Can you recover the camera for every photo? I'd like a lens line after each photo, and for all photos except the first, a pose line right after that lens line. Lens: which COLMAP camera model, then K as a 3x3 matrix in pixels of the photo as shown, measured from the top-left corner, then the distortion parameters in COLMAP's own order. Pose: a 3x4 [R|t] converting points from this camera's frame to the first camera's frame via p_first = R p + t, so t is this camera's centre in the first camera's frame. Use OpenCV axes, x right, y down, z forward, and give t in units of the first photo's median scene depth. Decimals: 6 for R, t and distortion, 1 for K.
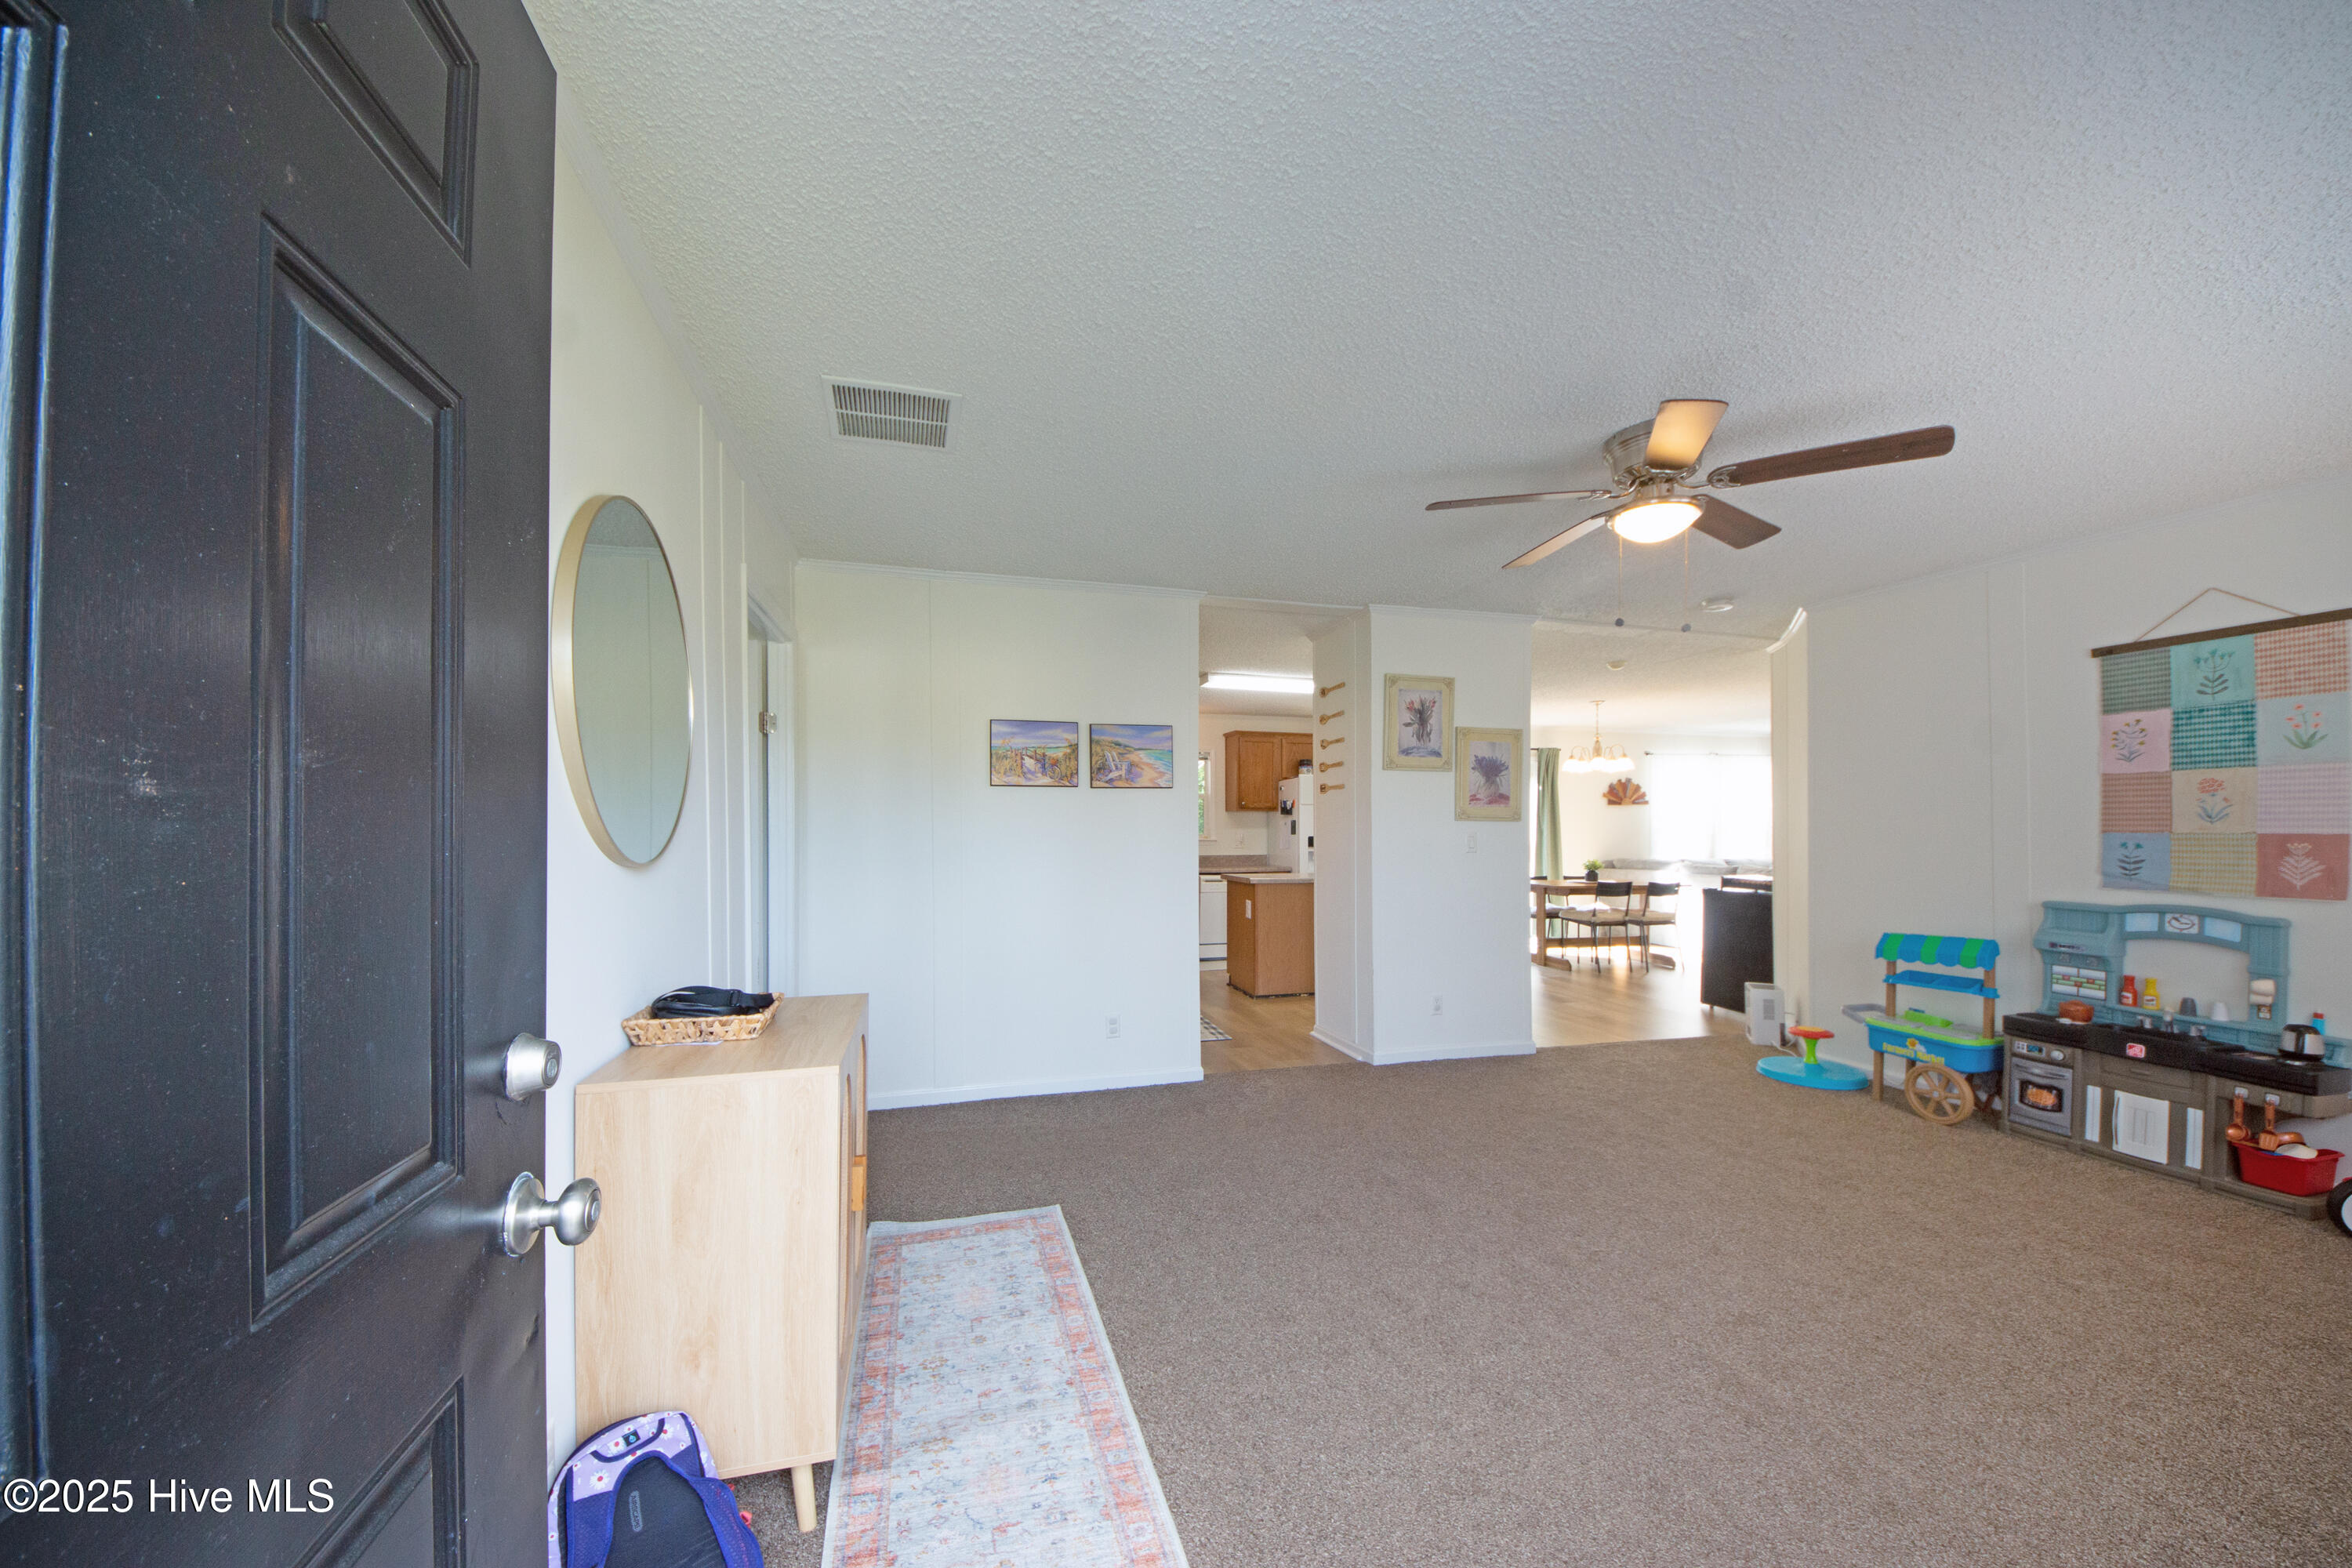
lens RADIAL K [[828.2, 0, 1166.8], [0, 828.2, 825.6], [0, 0, 1]] dist [0.038596, -0.026914]
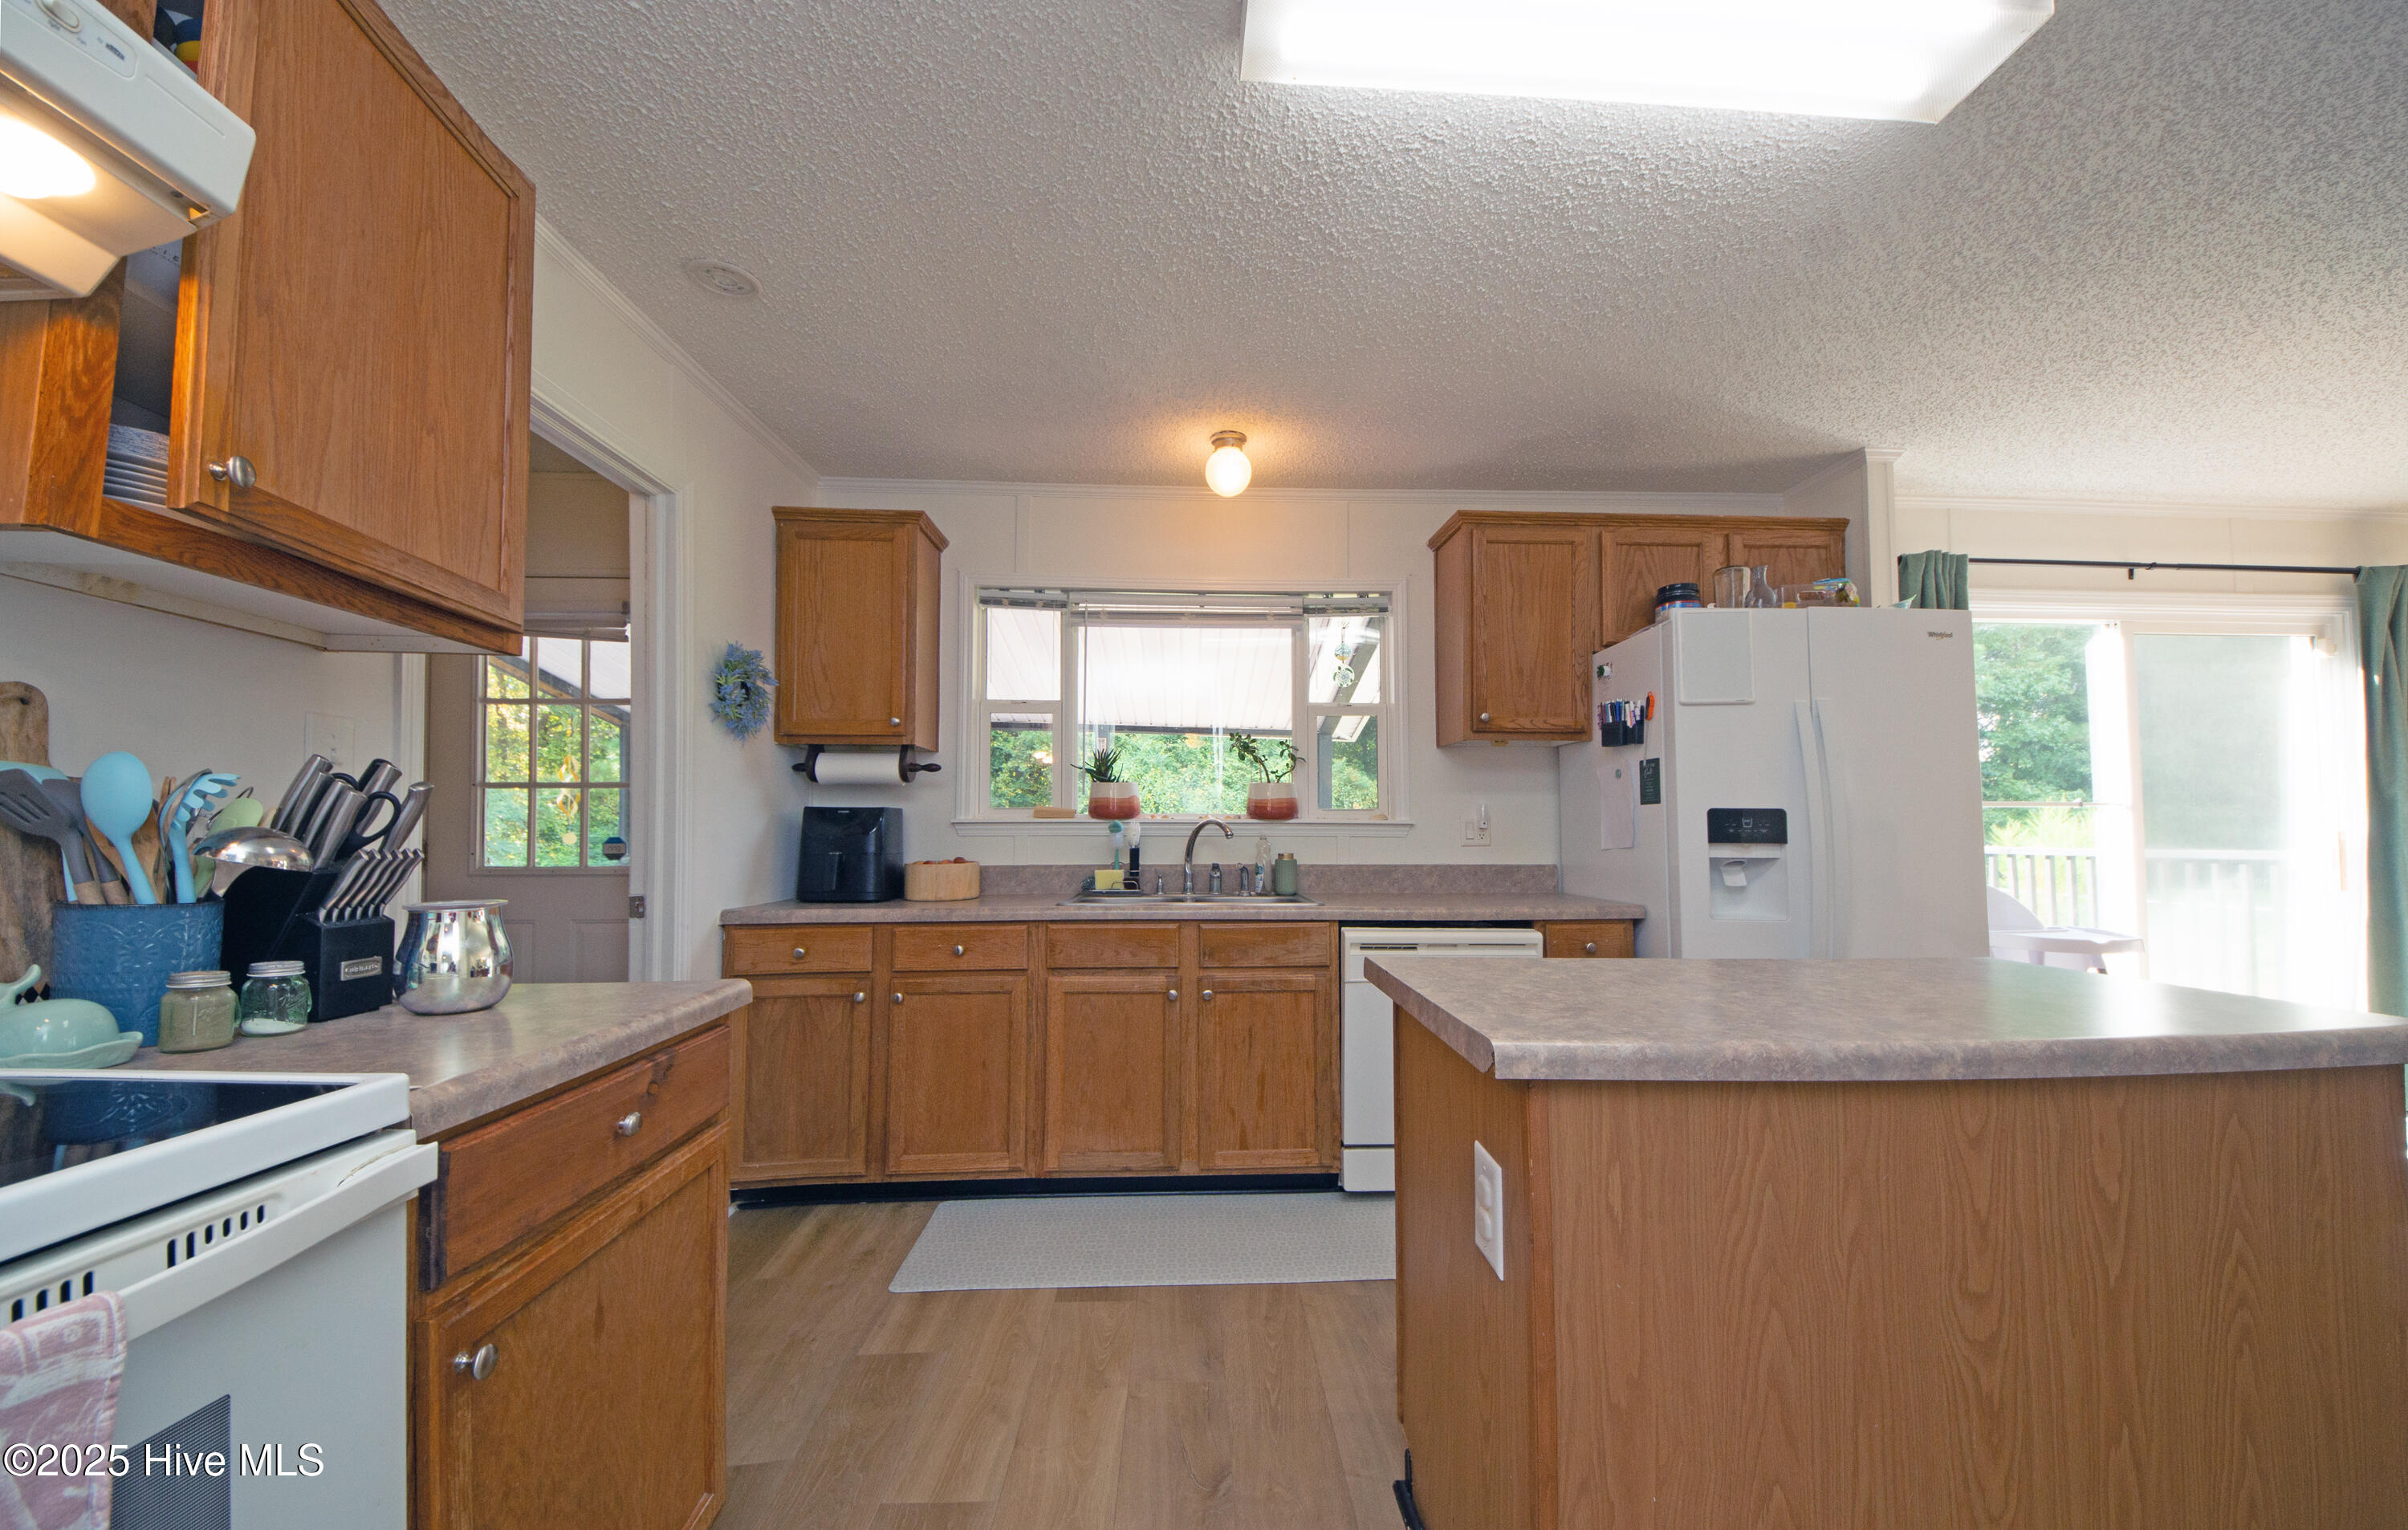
lens RADIAL K [[880.8, 0, 1206.2], [0, 880.8, 786.5], [0, 0, 1]] dist [0.017457, -0.000005]
pose [[0.972533, -0.012033, -0.232453, 0.133105], [0.002181, 0.999090, -0.042591, 0.036899], [0.232754, 0.040914, 0.971675, 1.275469]]
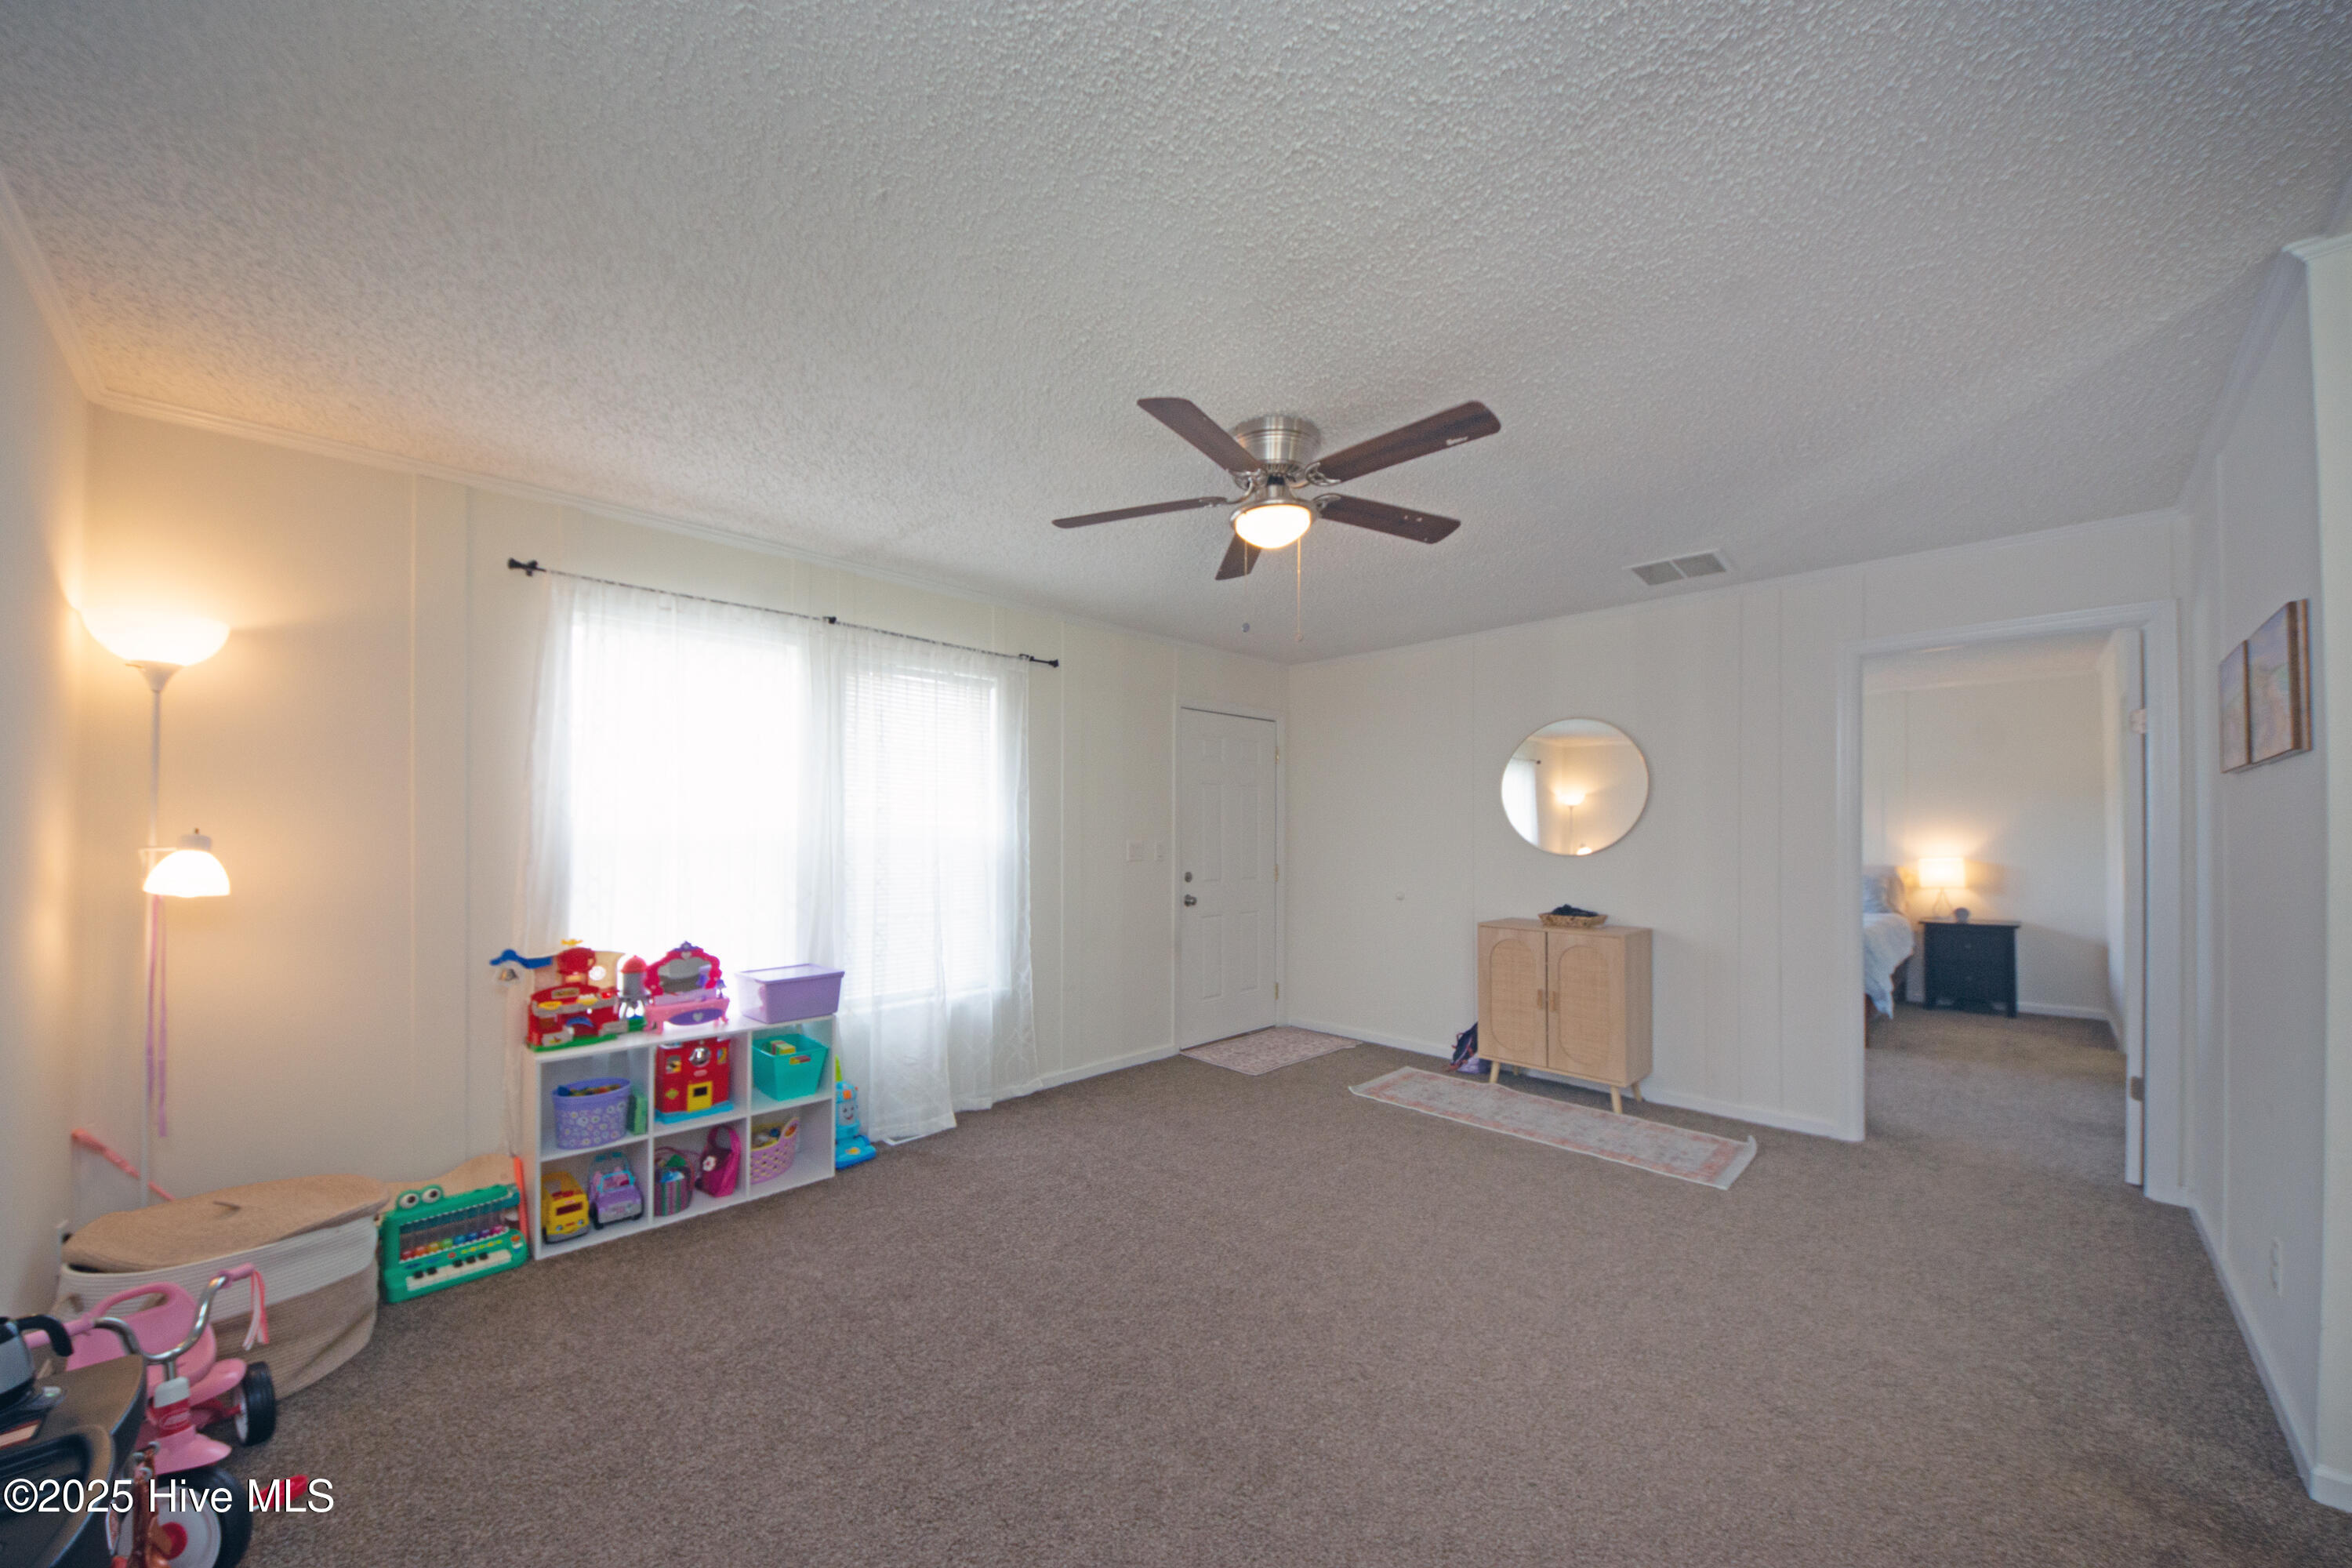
lens RADIAL K [[848.0, 0, 1170.4], [0, 848.0, 827.5], [0, 0, 1]] dist [-0.000051, -0.000027]
pose [[-0.878572, -0.005552, -0.477578, 0.723995], [-0.002379, 0.999971, -0.007248, -0.005195], [0.477605, -0.005231, -0.878559, 1.135590]]
